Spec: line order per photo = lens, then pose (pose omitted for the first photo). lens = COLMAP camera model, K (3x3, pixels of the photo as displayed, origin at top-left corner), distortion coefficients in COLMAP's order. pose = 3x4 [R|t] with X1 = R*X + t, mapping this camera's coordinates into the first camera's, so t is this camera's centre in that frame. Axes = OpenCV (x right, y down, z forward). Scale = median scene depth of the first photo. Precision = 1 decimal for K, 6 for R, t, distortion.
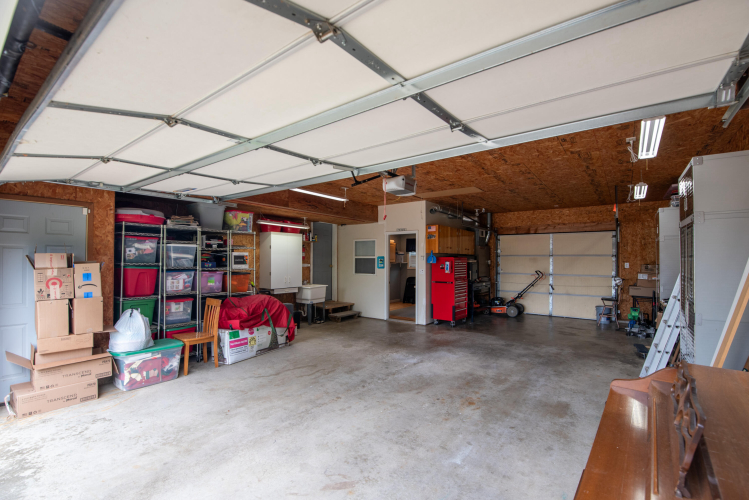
lens RADIAL K [[325.9, 0, 377.9], [0, 325.9, 251.9], [0, 0, 1]] dist [-0.008720, -0.005338]
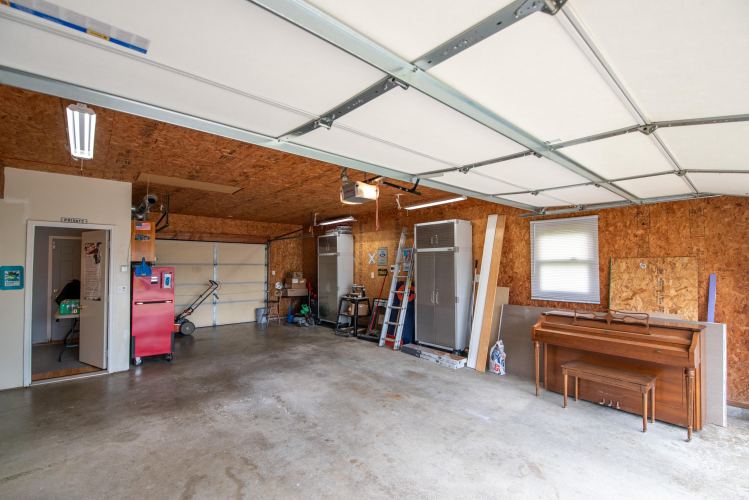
lens RADIAL K [[325.9, 0, 377.2], [0, 325.9, 256.9], [0, 0, 1]] dist [-0.008720, -0.005338]
pose [[0.224382, 0.023883, 0.974209, -0.694258], [-0.020853, 0.999588, -0.019702, -0.006030], [-0.974278, -0.015894, 0.224787, 0.646211]]
